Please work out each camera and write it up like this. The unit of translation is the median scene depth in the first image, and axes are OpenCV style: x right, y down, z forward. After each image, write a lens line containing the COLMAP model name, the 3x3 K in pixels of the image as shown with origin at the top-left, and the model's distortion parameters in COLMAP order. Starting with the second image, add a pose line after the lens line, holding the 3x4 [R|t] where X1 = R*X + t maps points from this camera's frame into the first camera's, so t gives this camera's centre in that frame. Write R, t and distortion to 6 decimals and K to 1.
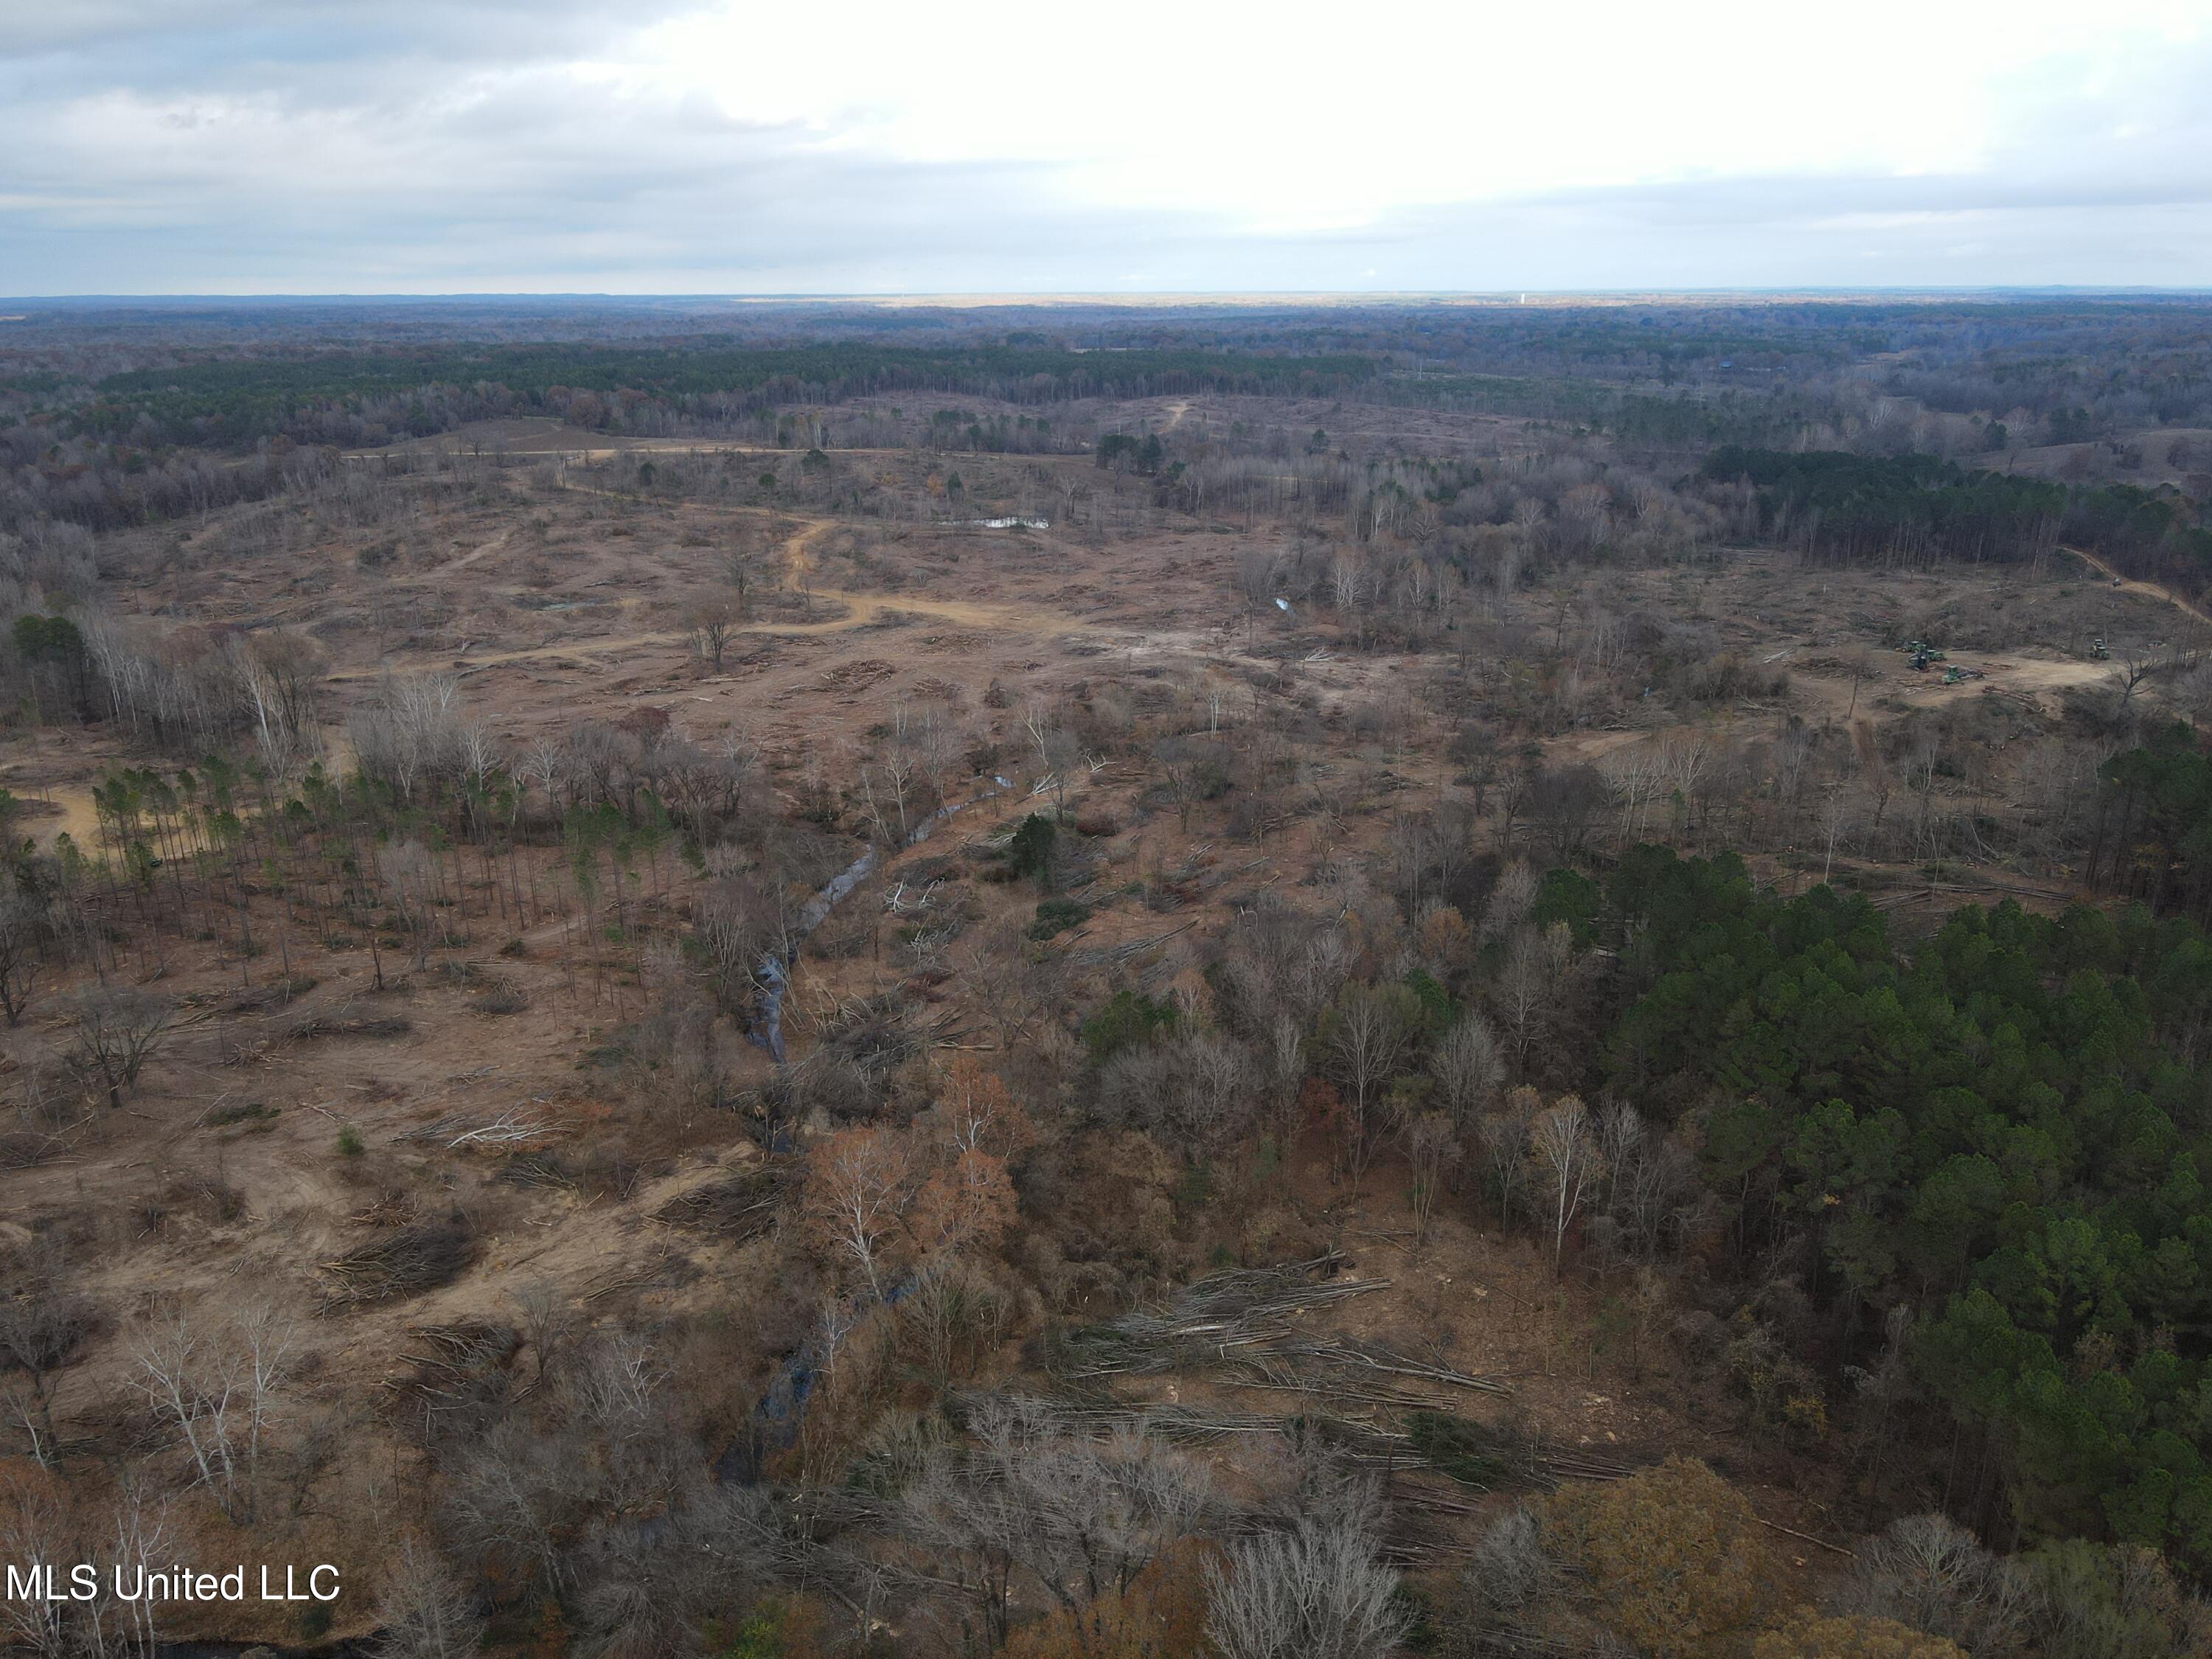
lens RADIAL K [[1556.2, 0, 1100.5], [0, 1556.2, 834.3], [0, 0, 1]] dist [0.004398, 0.023934]
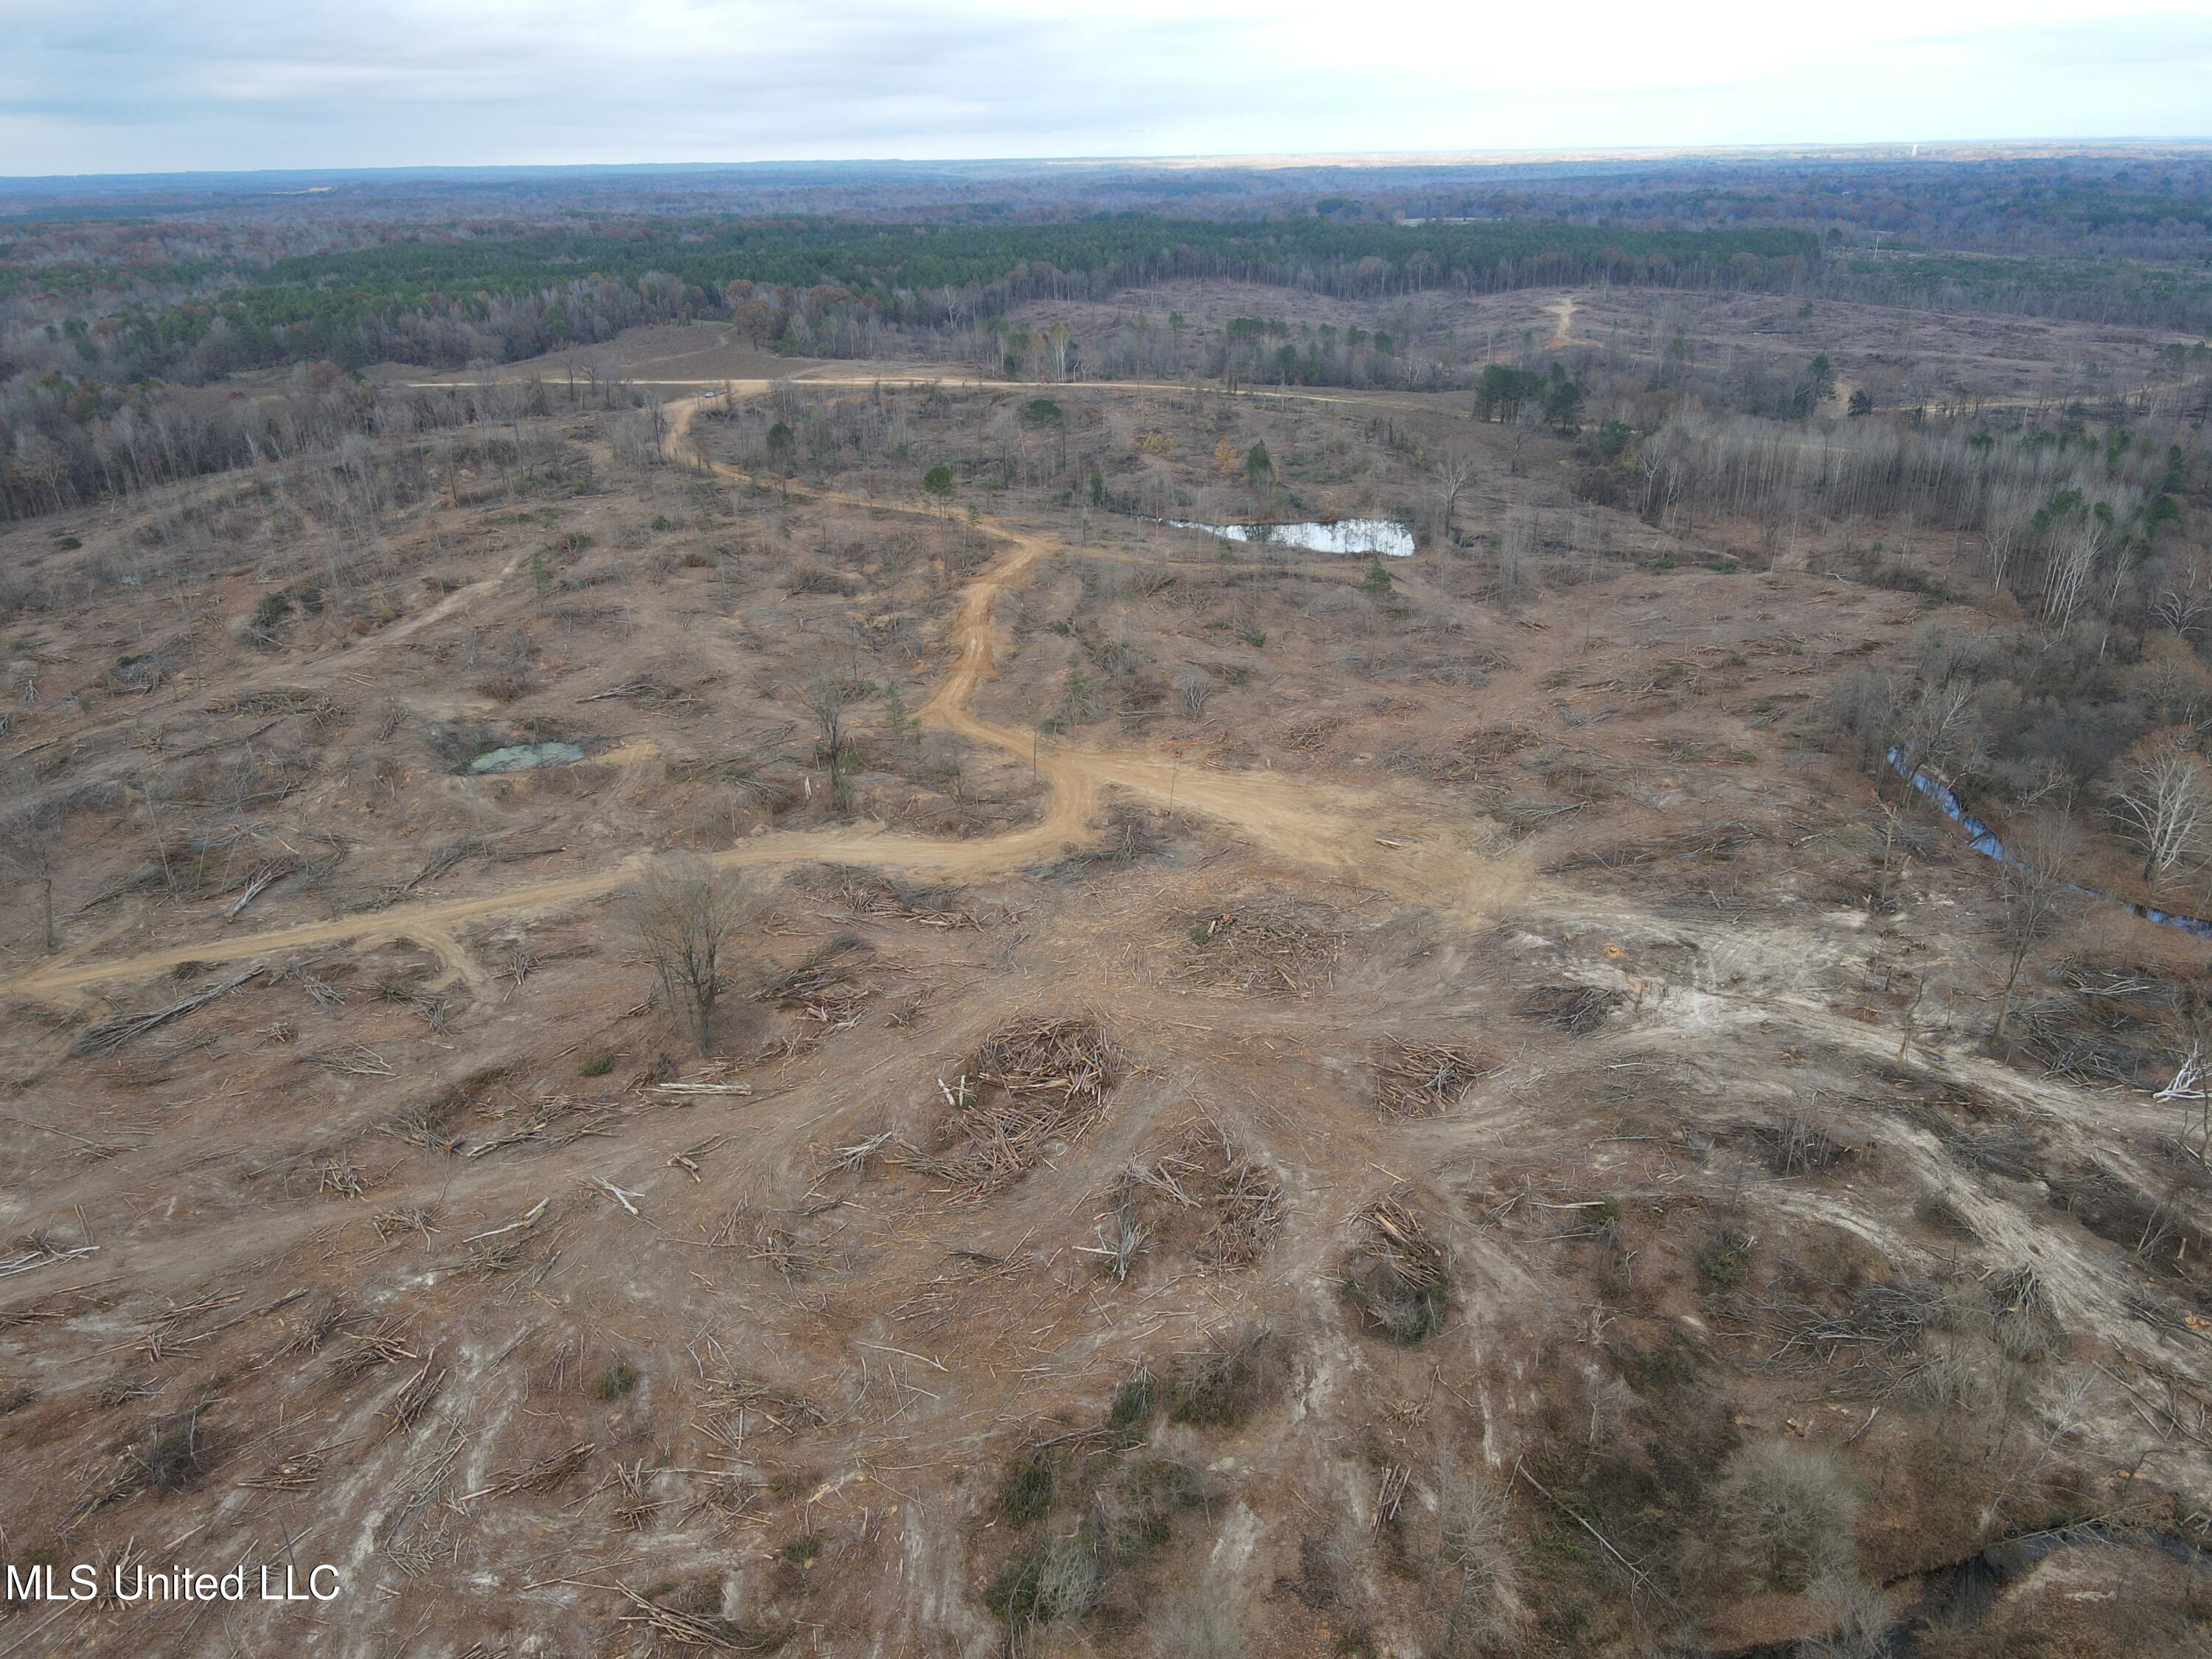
lens RADIAL K [[1556.2, 0, 1110.6], [0, 1556.2, 834.7], [0, 0, 1]] dist [0.004398, 0.023934]
pose [[0.985408, 0.058984, -0.159663, -0.049670], [-0.046527, 0.995655, 0.080667, -0.140667], [0.163727, -0.072061, 0.983870, 0.418608]]
